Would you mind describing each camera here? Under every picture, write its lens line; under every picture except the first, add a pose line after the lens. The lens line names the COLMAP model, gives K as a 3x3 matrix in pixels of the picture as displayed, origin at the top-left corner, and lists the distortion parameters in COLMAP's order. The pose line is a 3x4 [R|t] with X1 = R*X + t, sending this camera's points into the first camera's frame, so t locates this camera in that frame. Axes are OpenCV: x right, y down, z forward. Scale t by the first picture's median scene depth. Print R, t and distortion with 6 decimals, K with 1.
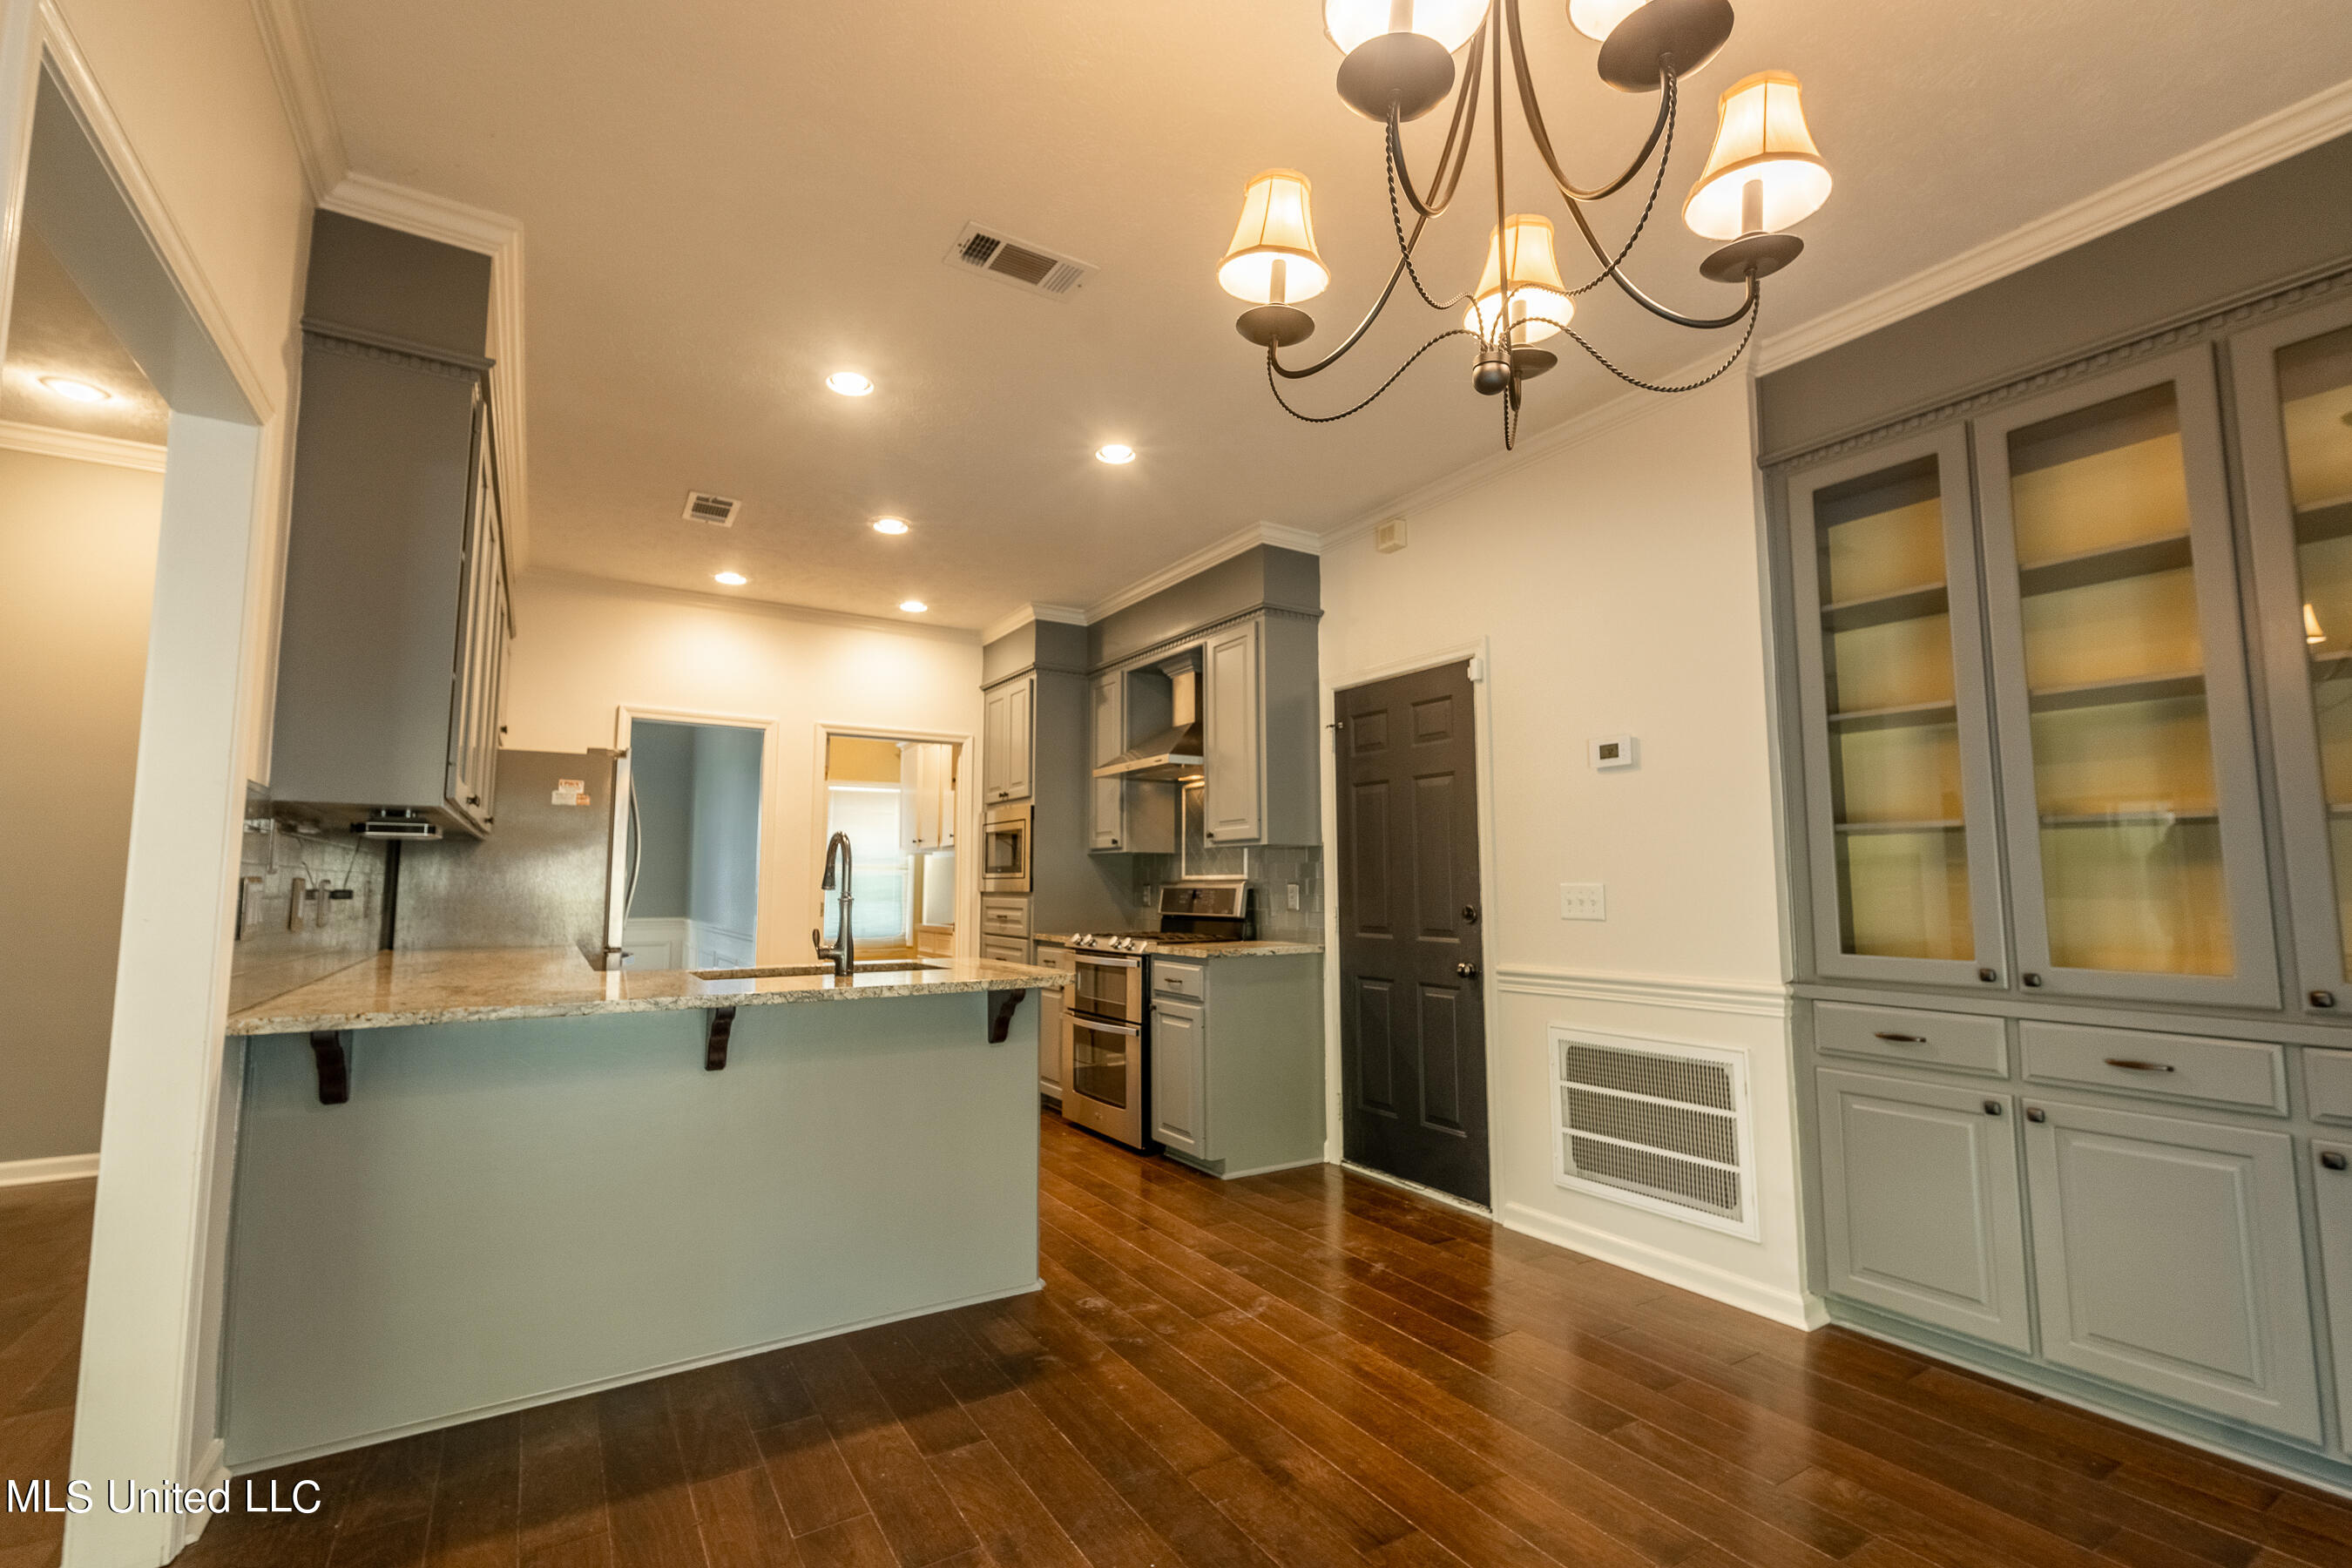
lens RADIAL K [[1024.2, 0, 1171.9], [0, 1024.2, 784.0], [0, 0, 1]] dist [0.008414, -0.000701]
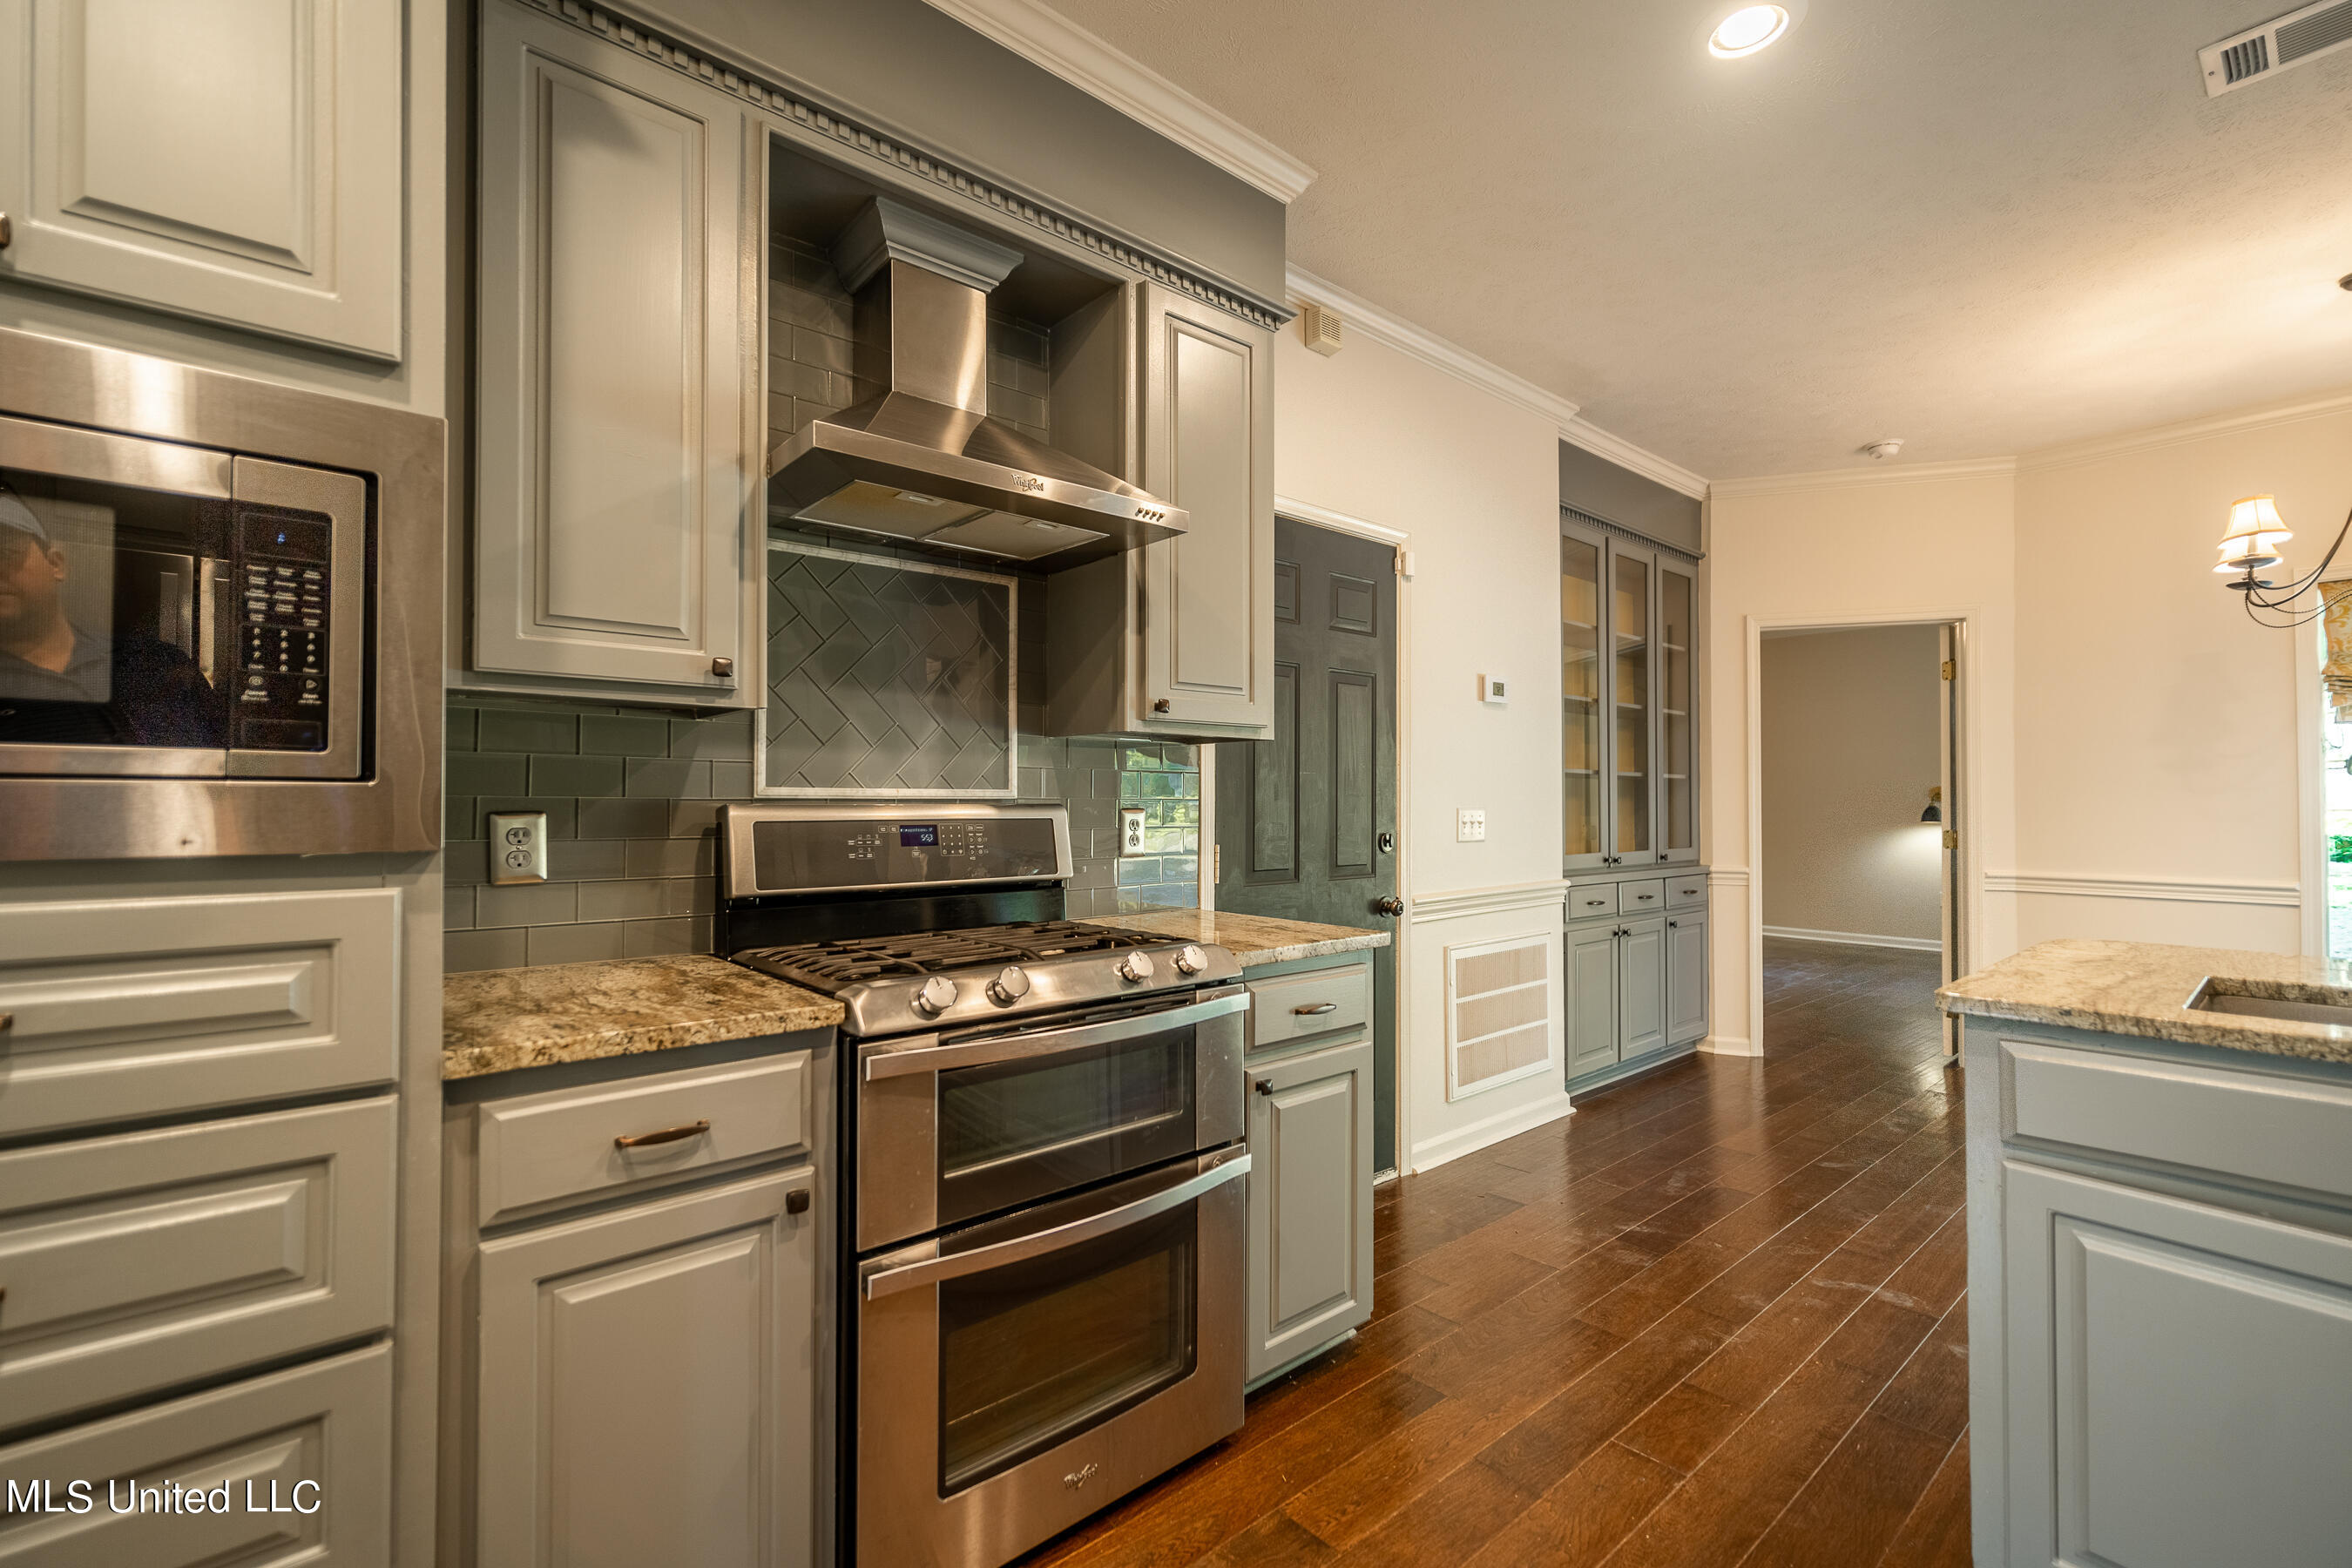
lens RADIAL K [[1024.2, 0, 1167.5], [0, 1024.2, 793.7], [0, 0, 1]] dist [0.008414, -0.000701]
pose [[-0.155122, 0.005266, 0.987881, -0.638029], [-0.102213, 0.994533, -0.021351, 0.147061], [-0.982593, -0.104286, -0.153735, 1.582405]]
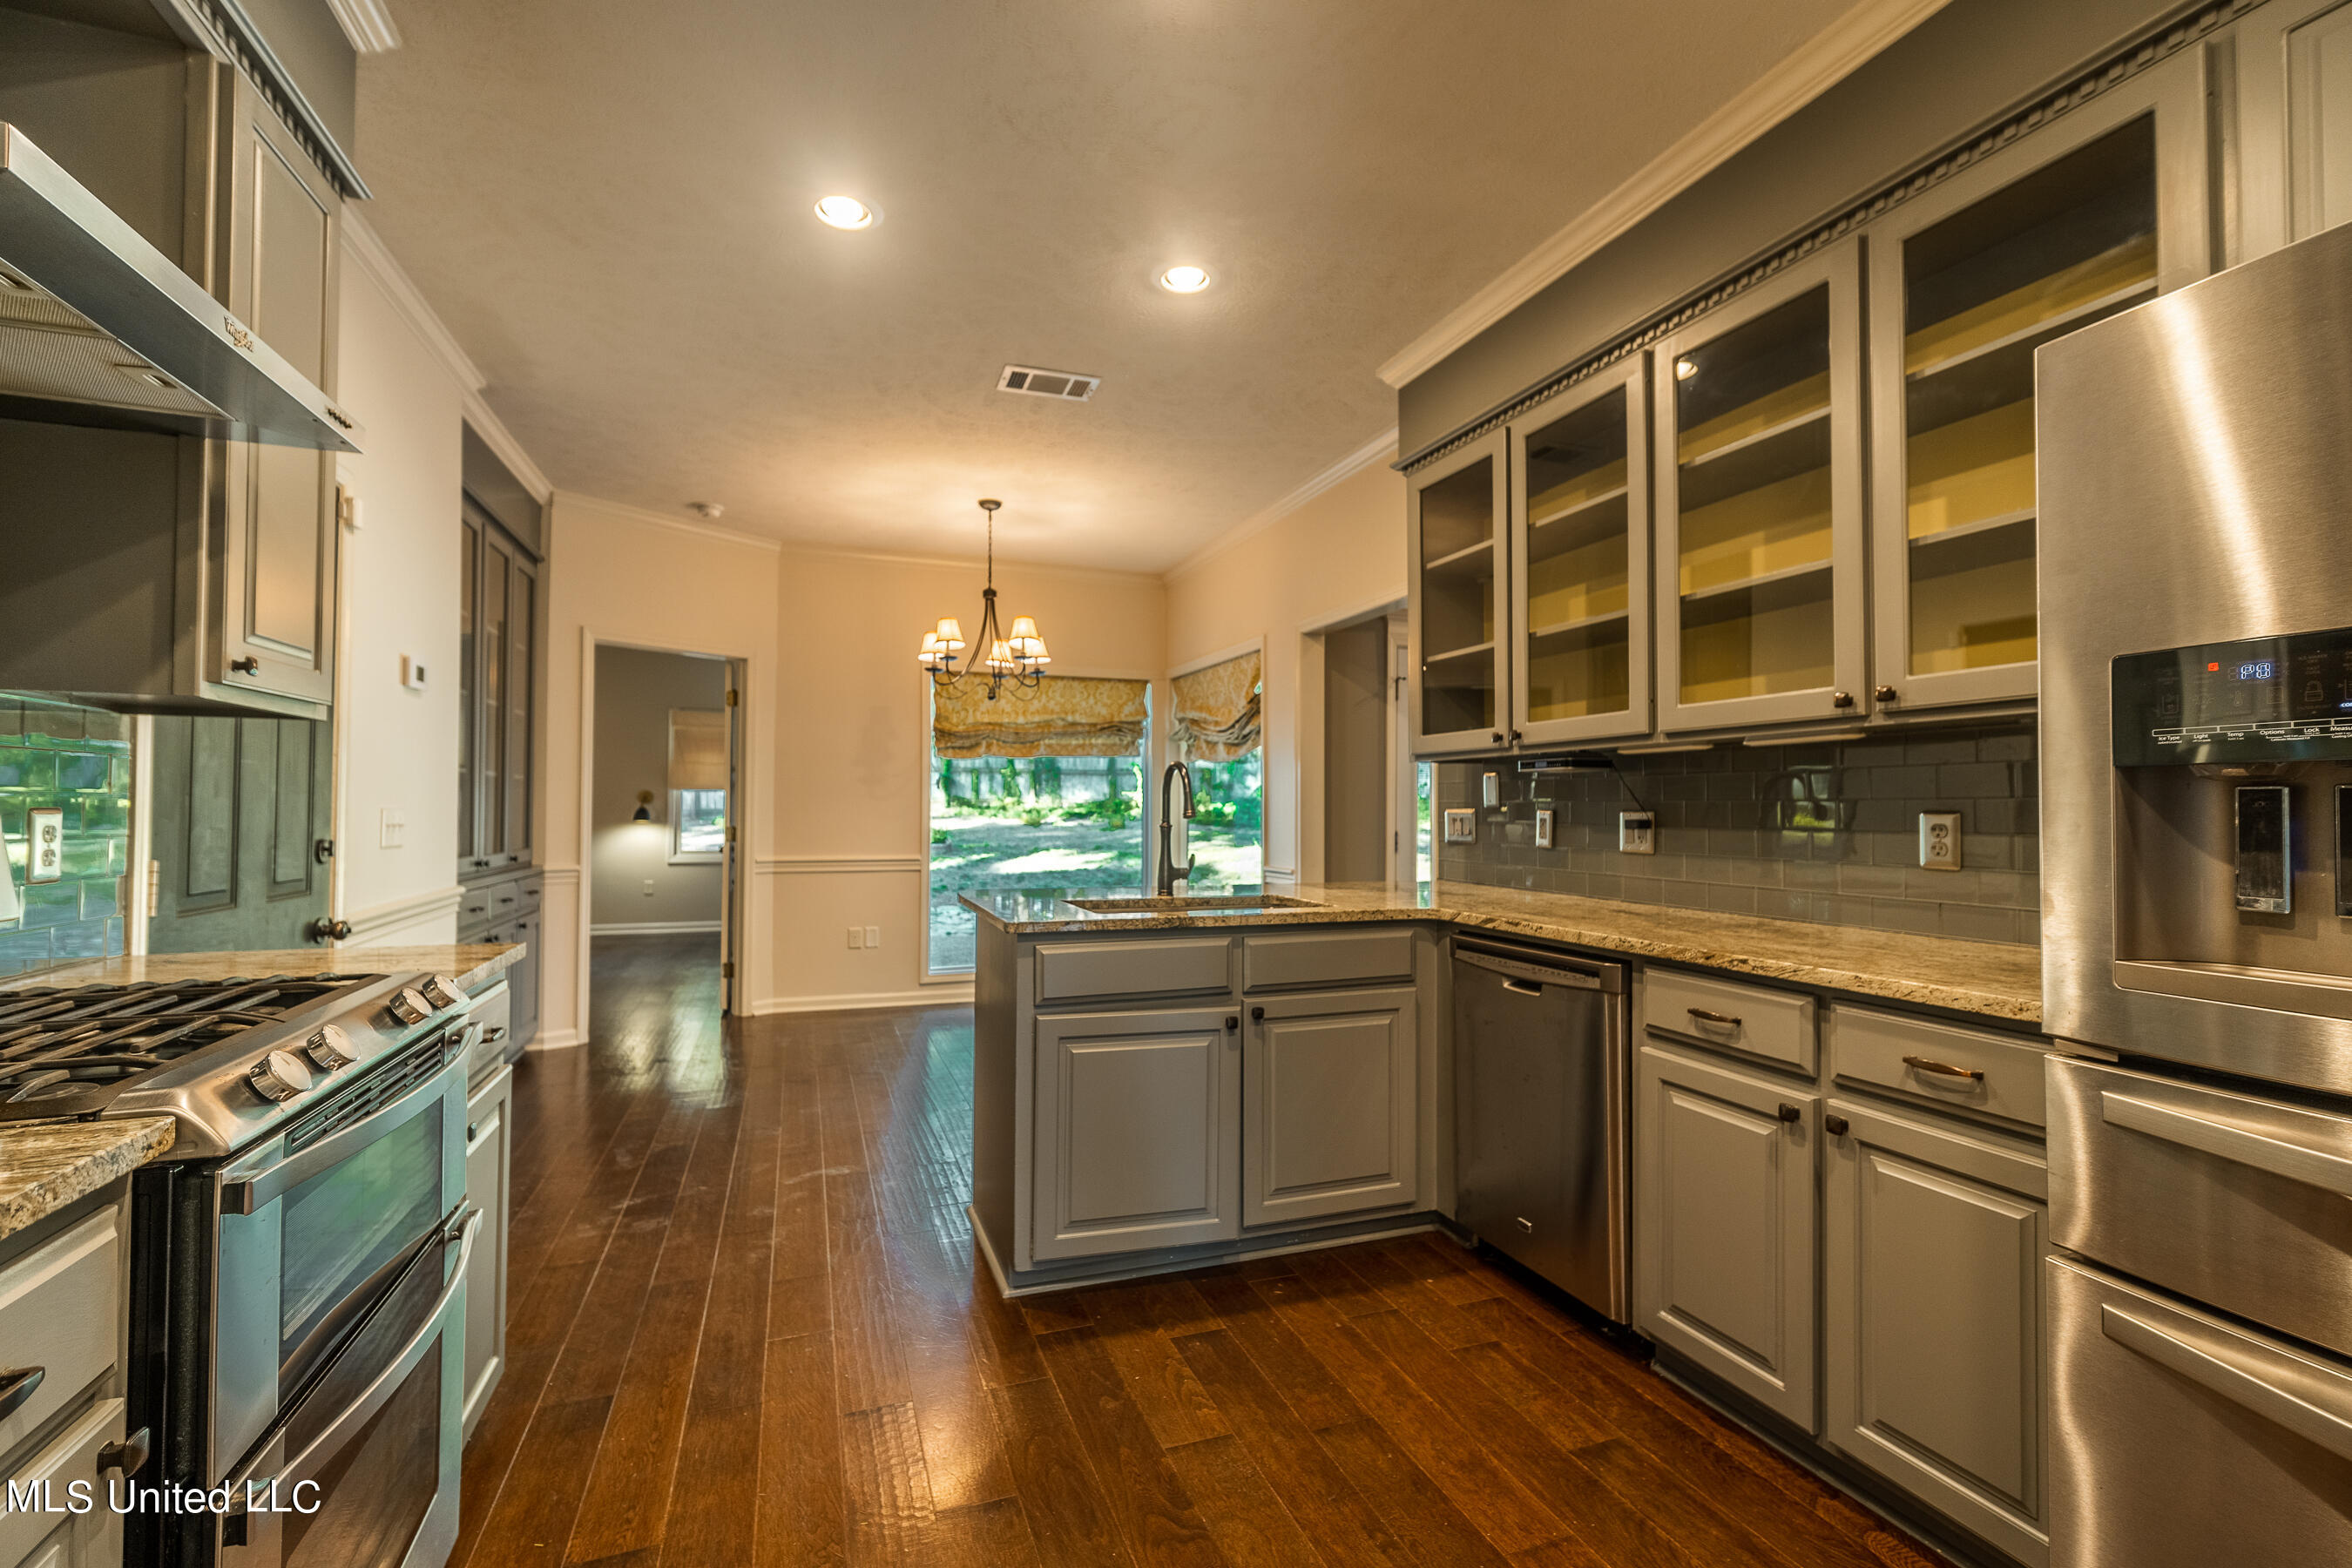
lens RADIAL K [[1024.2, 0, 1172.8], [0, 1024.2, 794.7], [0, 0, 1]] dist [0.008414, -0.000701]
pose [[-0.979139, -0.005458, 0.203120, -0.497365], [-0.028902, 0.993216, -0.112636, 0.179990], [-0.201127, -0.116157, -0.972654, 1.879431]]
